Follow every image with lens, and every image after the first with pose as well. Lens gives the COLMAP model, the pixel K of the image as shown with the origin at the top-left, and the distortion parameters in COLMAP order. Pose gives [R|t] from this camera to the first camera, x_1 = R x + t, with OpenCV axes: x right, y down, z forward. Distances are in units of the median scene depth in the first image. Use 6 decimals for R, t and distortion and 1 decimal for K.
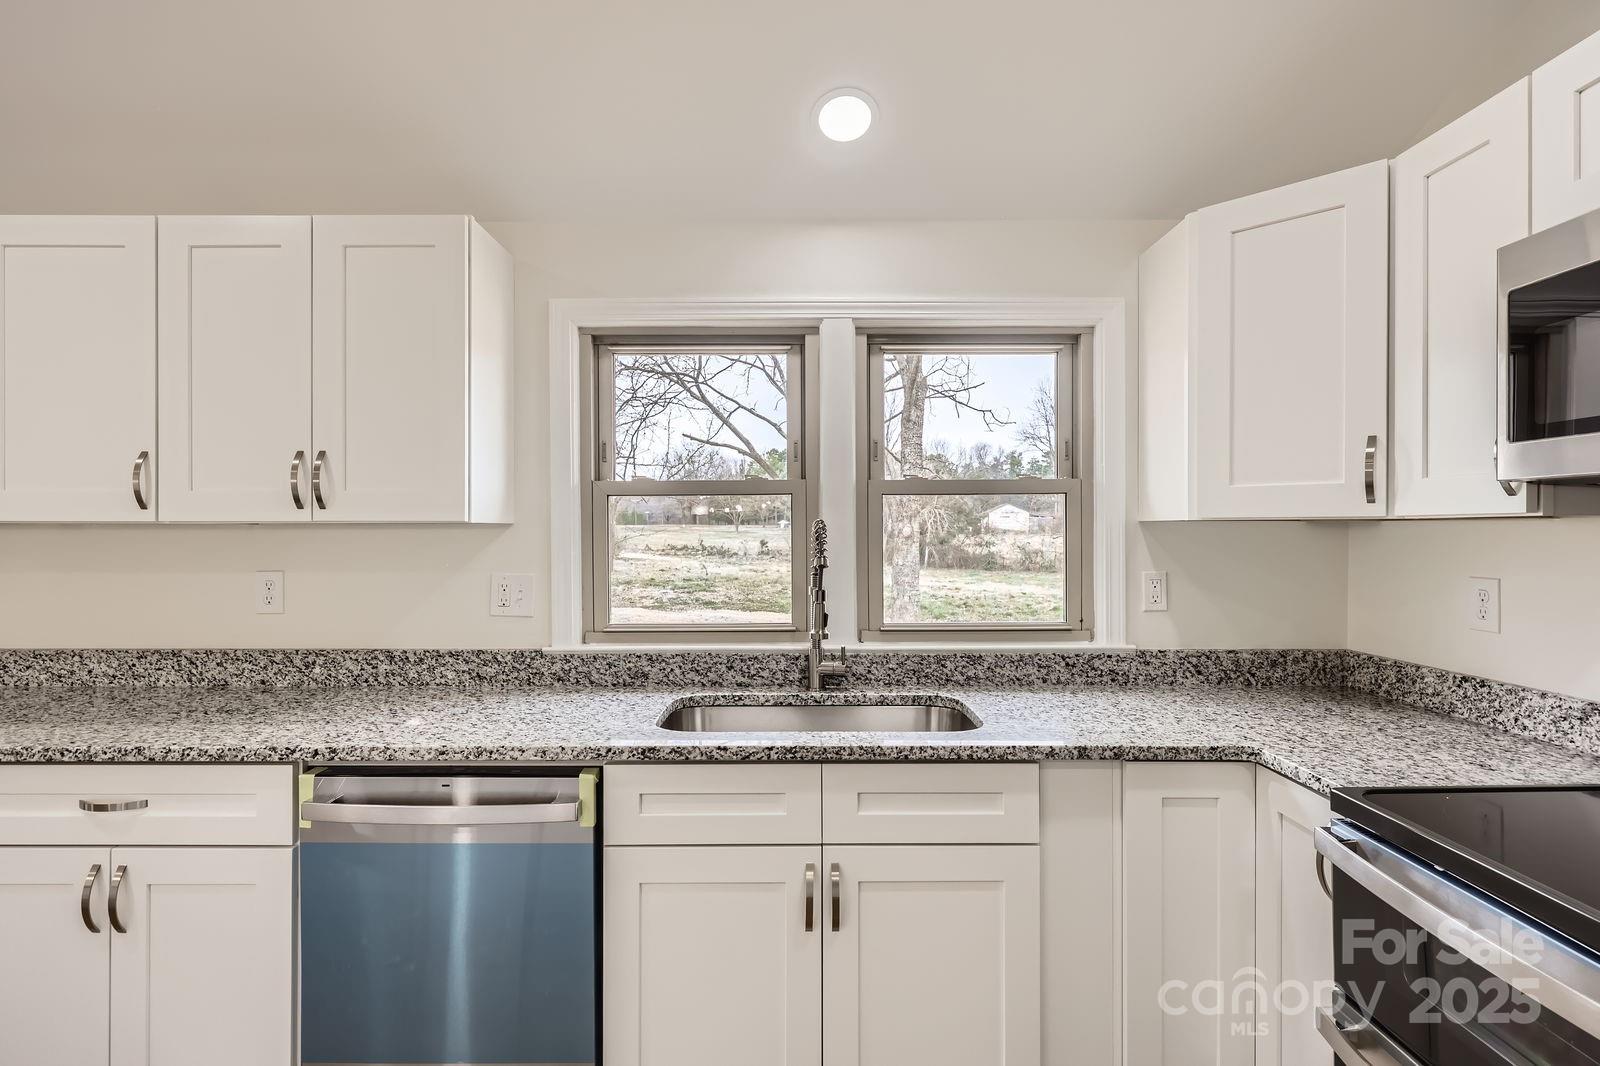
lens RADIAL K [[788.0, 0, 797.9], [0, 788.0, 526.3], [0, 0, 1]] dist [0.001463, 0.000418]
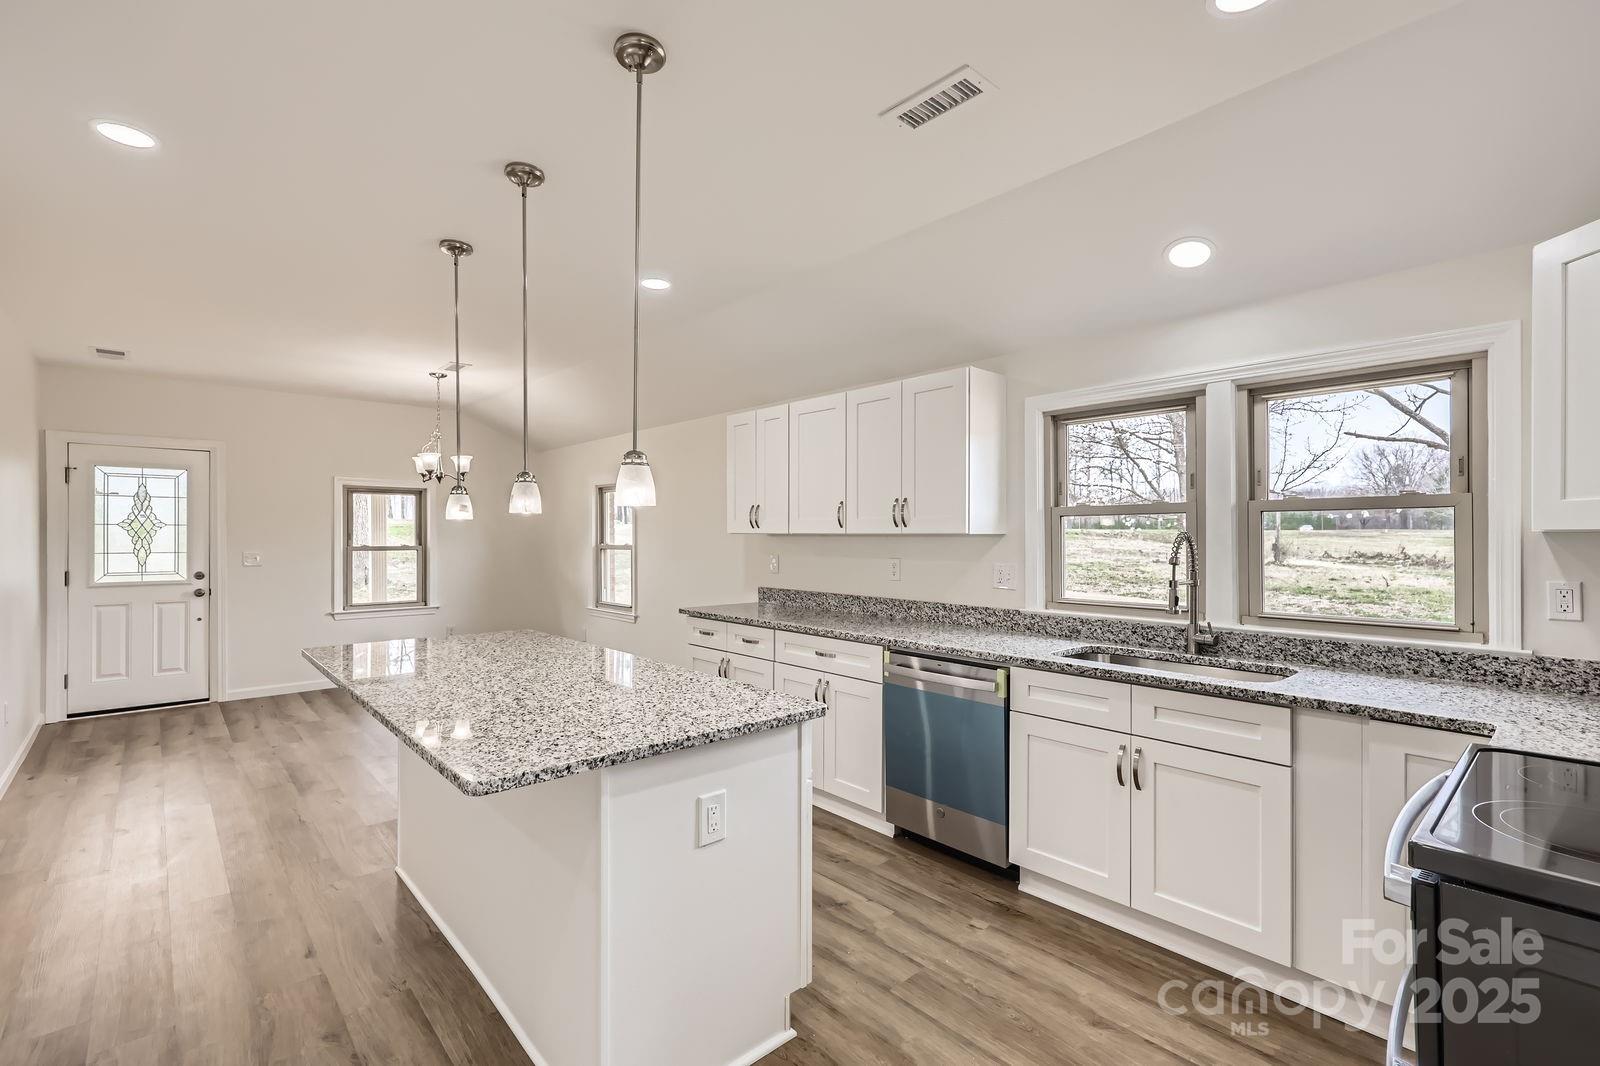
lens RADIAL K [[696.6, 0, 833.6], [0, 696.6, 533.1], [0, 0, 1]] dist [-0.002634, -0.000256]
pose [[0.704397, -0.000372, -0.709806, 0.444486], [0.001020, 0.999999, 0.000489, -0.006959], [0.709806, -0.001068, 0.704397, -0.315263]]
